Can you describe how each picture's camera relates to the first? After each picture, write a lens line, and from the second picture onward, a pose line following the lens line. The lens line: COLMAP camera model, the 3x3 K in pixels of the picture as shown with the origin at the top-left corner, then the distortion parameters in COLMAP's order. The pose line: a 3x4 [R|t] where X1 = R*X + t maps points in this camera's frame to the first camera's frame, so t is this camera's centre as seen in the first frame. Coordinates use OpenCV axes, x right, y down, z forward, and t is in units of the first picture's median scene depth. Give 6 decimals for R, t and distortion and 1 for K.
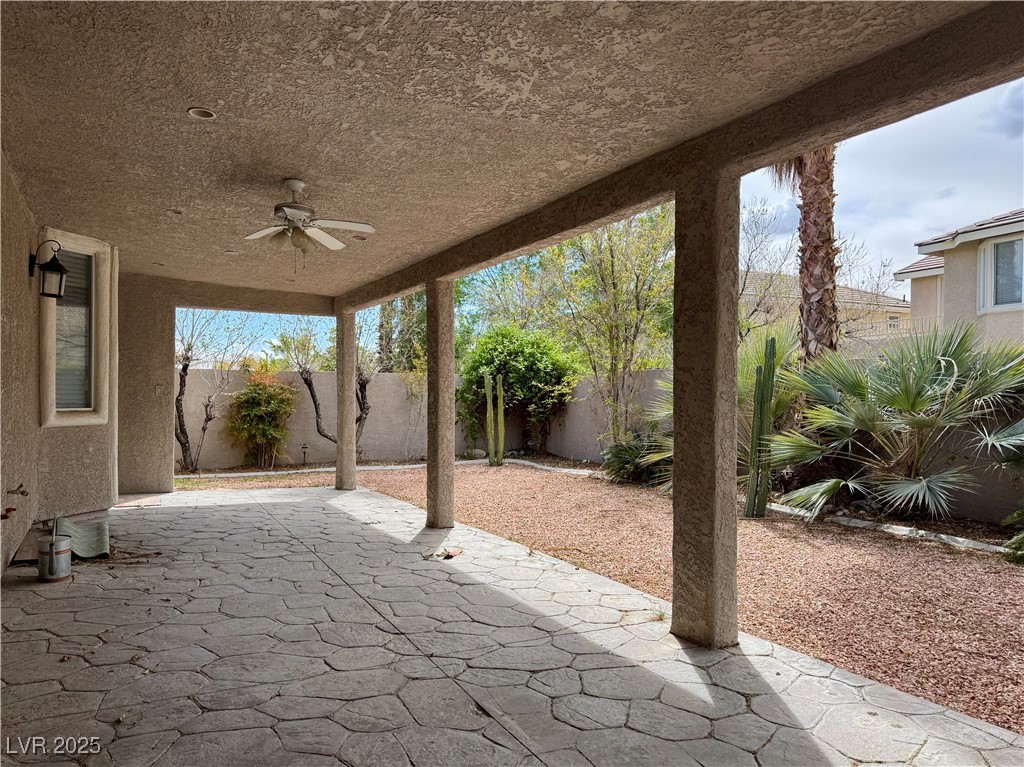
lens RADIAL K [[689.5, 0, 511.6], [0, 689.5, 384.8], [0, 0, 1]] dist [0.018890, -0.005509]
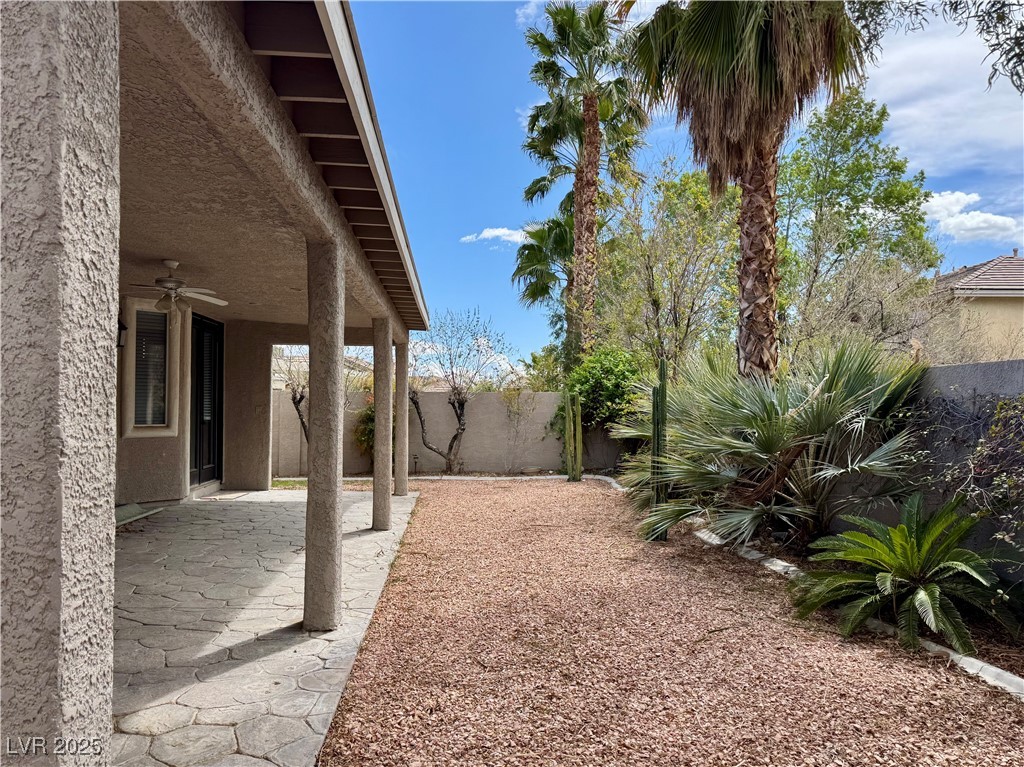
lens RADIAL K [[689.5, 0, 506.5], [0, 689.5, 386.7], [0, 0, 1]] dist [0.018890, -0.005509]
pose [[0.916760, -0.013018, -0.399227, 0.514659], [0.006219, 0.999813, -0.018322, -0.010763], [0.399391, 0.014314, 0.916669, 0.009571]]
